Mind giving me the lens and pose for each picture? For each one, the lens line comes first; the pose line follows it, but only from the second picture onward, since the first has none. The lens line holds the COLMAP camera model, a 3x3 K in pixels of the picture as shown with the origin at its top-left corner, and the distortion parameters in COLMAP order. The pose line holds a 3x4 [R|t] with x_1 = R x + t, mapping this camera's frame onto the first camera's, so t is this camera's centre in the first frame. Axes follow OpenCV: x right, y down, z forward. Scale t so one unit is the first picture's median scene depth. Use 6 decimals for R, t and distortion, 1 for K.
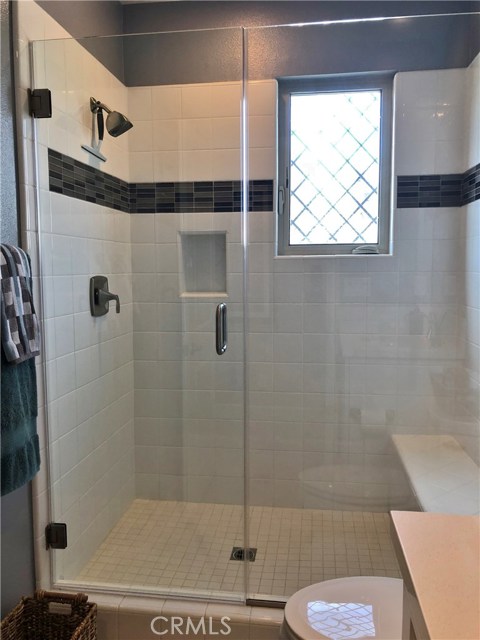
lens RADIAL K [[561.6, 0, 239.8], [0, 561.6, 321.1], [0, 0, 1]] dist [0.040680, -0.006457]
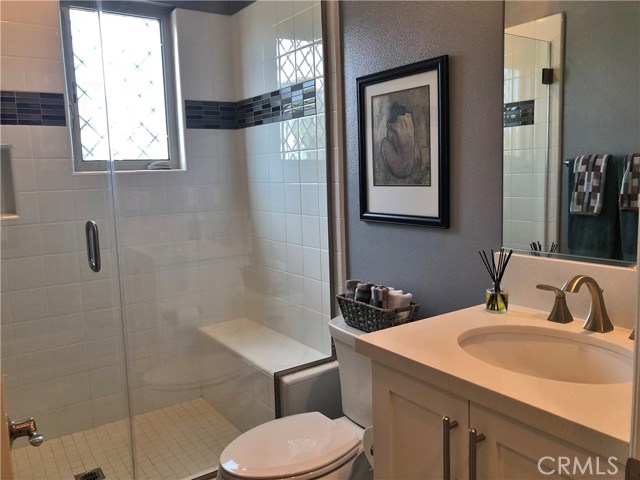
lens RADIAL K [[531.7, 0, 317.1], [0, 531.7, 241.8], [0, 0, 1]] dist [0.029913, -0.023460]
pose [[0.742666, -0.104167, 0.661510, -0.250662], [0.095494, 0.994206, 0.049346, -0.001746], [-0.662818, 0.026523, 0.748311, 0.031437]]
